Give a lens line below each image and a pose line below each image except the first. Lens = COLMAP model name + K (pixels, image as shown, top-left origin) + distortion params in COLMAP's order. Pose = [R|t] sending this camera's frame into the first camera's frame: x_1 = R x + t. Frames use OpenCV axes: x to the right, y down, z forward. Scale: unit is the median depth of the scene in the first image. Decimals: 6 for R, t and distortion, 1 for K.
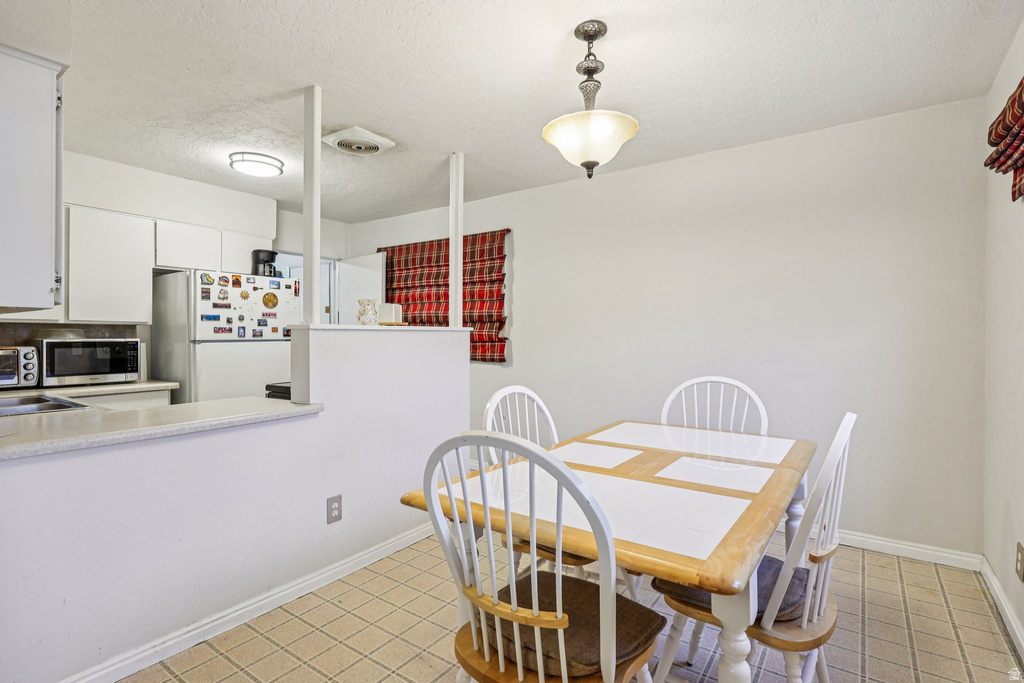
lens RADIAL K [[490.6, 0, 516.2], [0, 490.6, 335.3], [0, 0, 1]] dist [-0.005884, -0.000679]
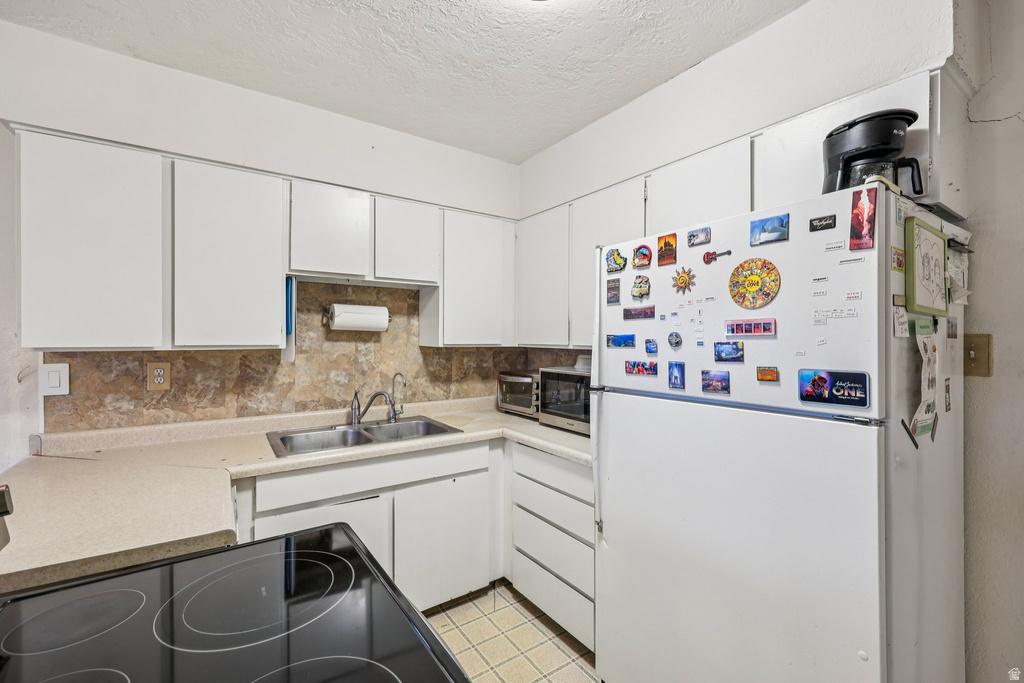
lens RADIAL K [[444.9, 0, 499.2], [0, 444.9, 337.6], [0, 0, 1]] dist [0.014883, -0.000741]
pose [[-0.375101, -0.001503, -0.926983, -0.174504], [-0.002847, 0.999996, -0.000469, -0.036635], [0.926979, 0.002463, -0.375104, 1.002769]]
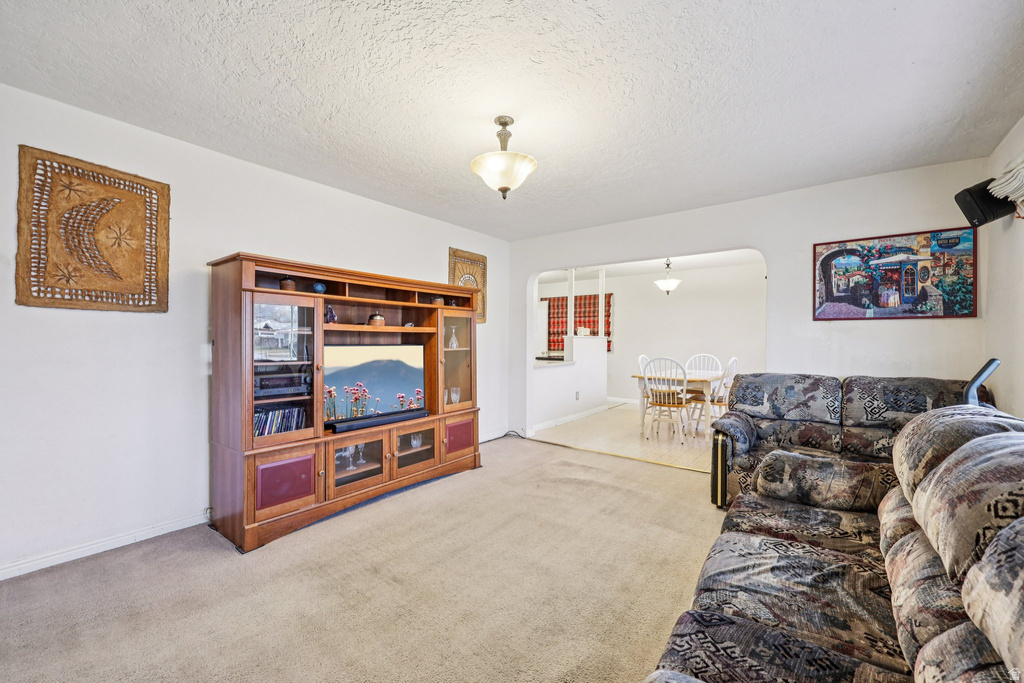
lens RADIAL K [[414.9, 0, 514.7], [0, 414.9, 341.2], [0, 0, 1]] dist [0.009230, 0.000438]
pose [[0.998859, 0.005224, -0.047468, -0.408641], [-0.005186, 0.999986, 0.000907, 0.009016], [0.047472, -0.000660, 0.998872, -1.076541]]
